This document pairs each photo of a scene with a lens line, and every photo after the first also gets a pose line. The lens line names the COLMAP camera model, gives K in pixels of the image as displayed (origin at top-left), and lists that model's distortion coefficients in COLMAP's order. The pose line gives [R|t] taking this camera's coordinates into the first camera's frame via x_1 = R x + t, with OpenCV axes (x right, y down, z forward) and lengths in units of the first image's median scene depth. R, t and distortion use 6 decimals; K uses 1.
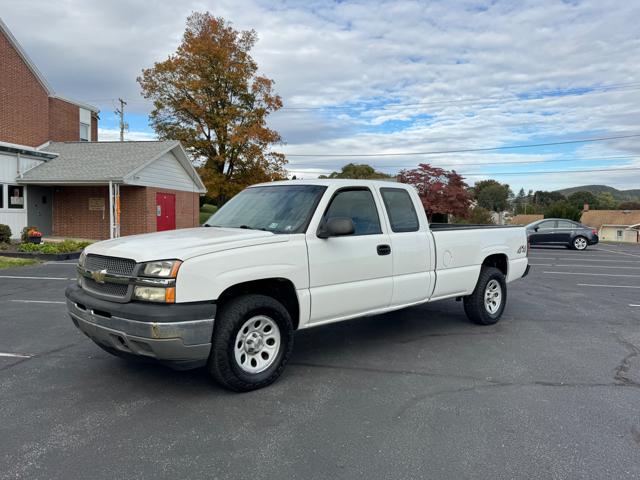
lens RADIAL K [[530.2, 0, 320.3], [0, 530.2, 241.5], [0, 0, 1]] dist [0.067090, -0.088550]
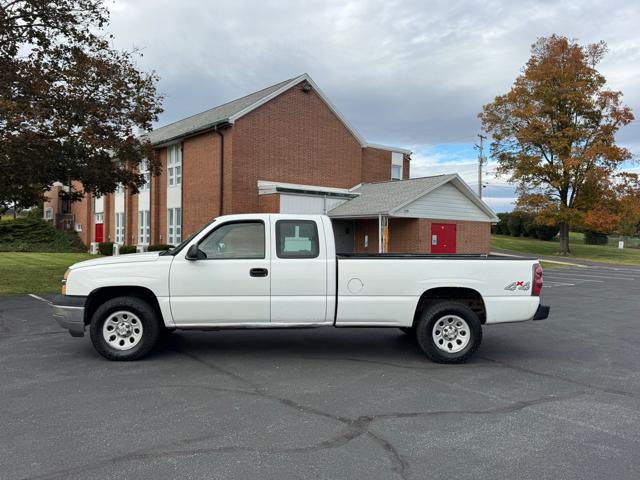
lens RADIAL K [[530.2, 0, 318.9], [0, 530.2, 238.2], [0, 0, 1]] dist [0.067090, -0.088550]
pose [[0.737150, 0.000182, -0.675729, 0.226673], [-0.041073, 0.998163, -0.044538, -0.003073], [0.674480, 0.060585, 0.735803, 0.046369]]
